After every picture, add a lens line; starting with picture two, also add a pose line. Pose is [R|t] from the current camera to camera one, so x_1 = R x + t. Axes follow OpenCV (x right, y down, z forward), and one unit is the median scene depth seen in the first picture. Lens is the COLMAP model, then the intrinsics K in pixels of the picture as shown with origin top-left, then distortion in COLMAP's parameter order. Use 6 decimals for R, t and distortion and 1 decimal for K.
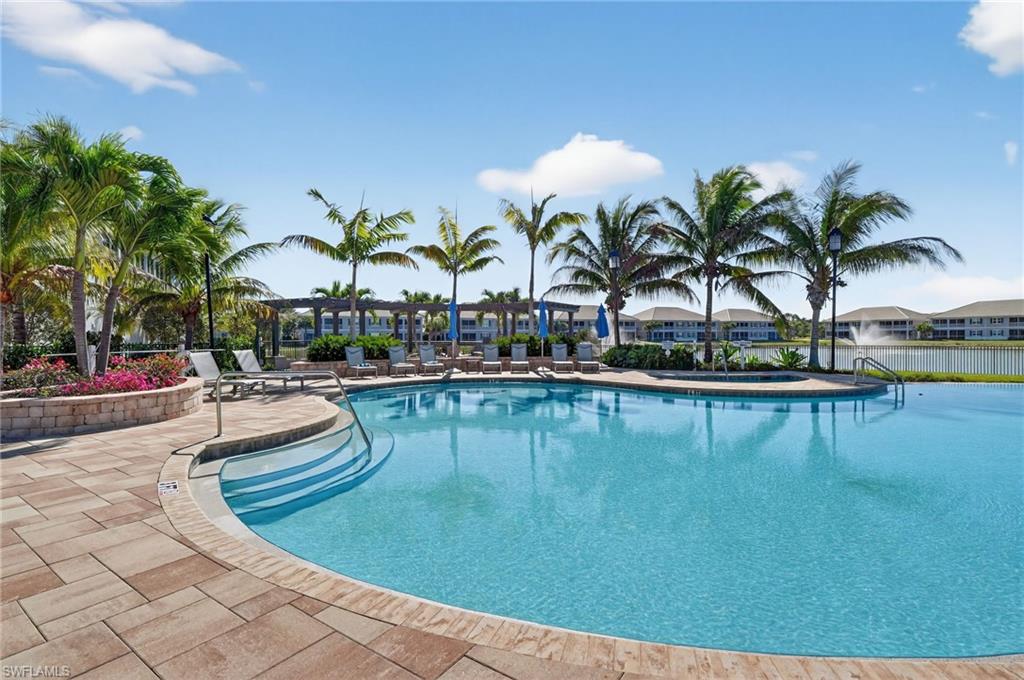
lens RADIAL K [[494.5, 0, 512.0], [0, 494.5, 340.0], [0, 0, 1]] dist [0.000111, -0.000134]
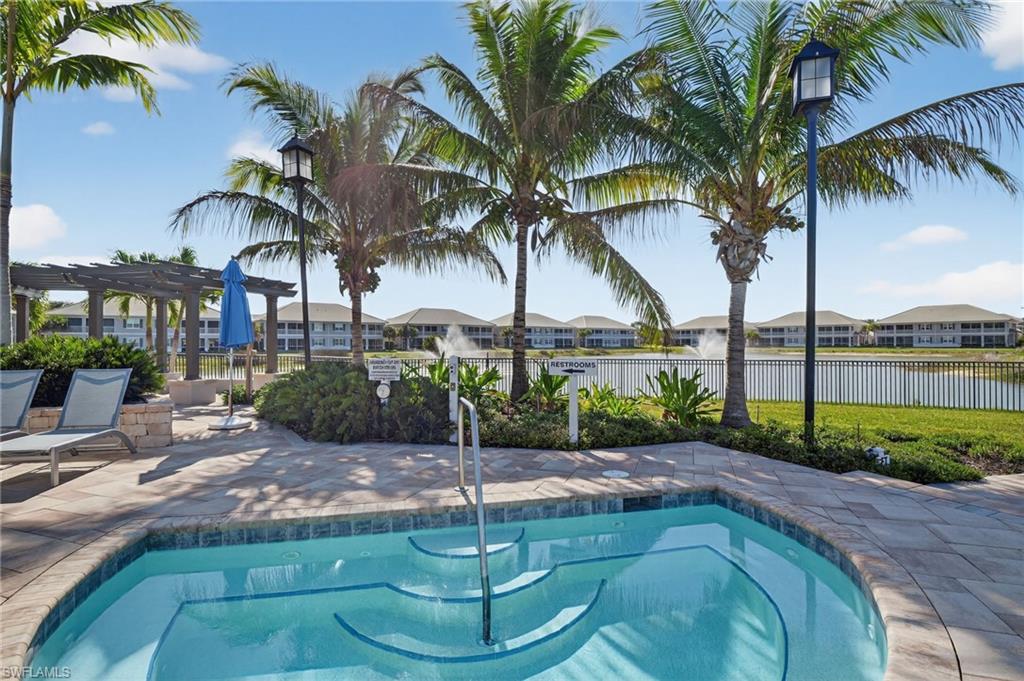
lens RADIAL K [[494.5, 0, 512.0], [0, 494.5, 340.5], [0, 0, 1]] dist [0.000111, -0.000134]
pose [[0.965519, 0.004223, 0.260299, 0.250796], [-0.001179, 0.999929, -0.011849, -0.005533], [-0.260331, 0.011134, 0.965455, 0.506928]]
